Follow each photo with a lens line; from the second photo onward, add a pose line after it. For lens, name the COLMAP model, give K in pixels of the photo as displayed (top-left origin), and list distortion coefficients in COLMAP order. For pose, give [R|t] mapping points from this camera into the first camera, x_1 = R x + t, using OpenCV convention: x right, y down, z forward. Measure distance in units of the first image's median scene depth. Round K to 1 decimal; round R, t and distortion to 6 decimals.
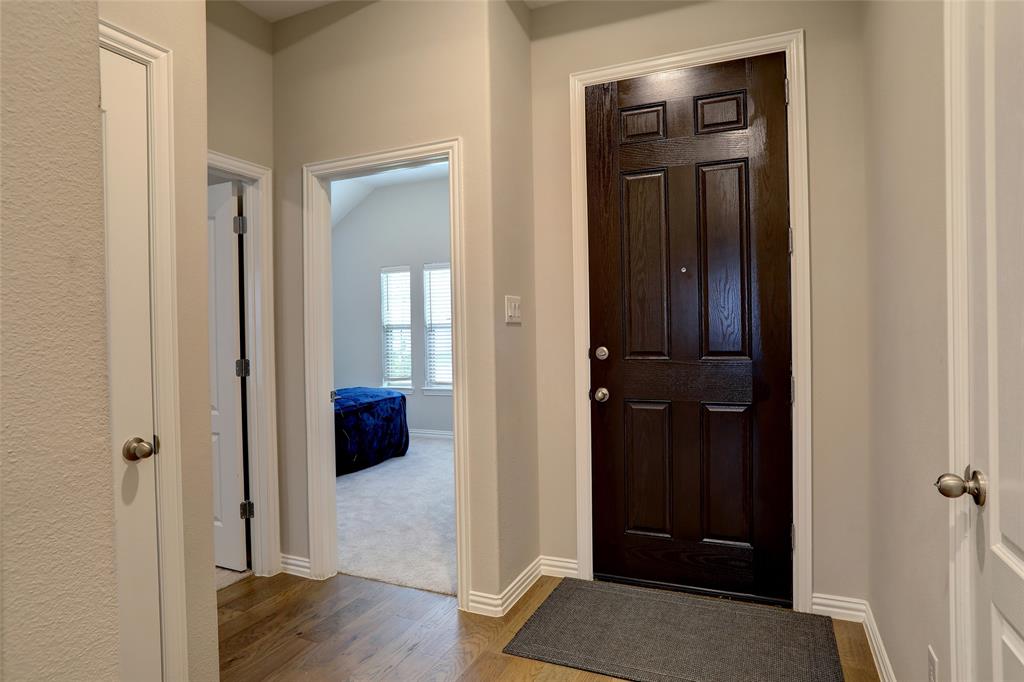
lens RADIAL K [[585.9, 0, 505.5], [0, 585.9, 336.8], [0, 0, 1]] dist [-0.050558, 0.039127]
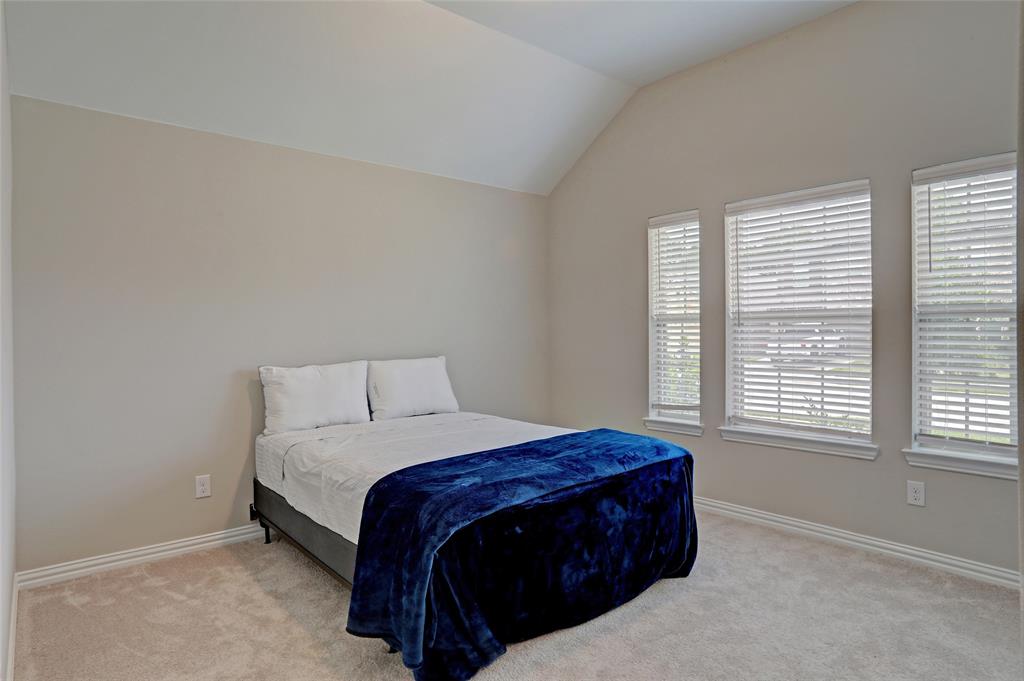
lens RADIAL K [[585.9, 0, 505.5], [0, 585.9, 336.3], [0, 0, 1]] dist [-0.050558, 0.039127]
pose [[0.897365, 0.014855, -0.441038, -0.098521], [-0.012754, 0.999889, 0.007730, -0.000893], [0.441104, -0.001311, 0.897455, 0.494706]]
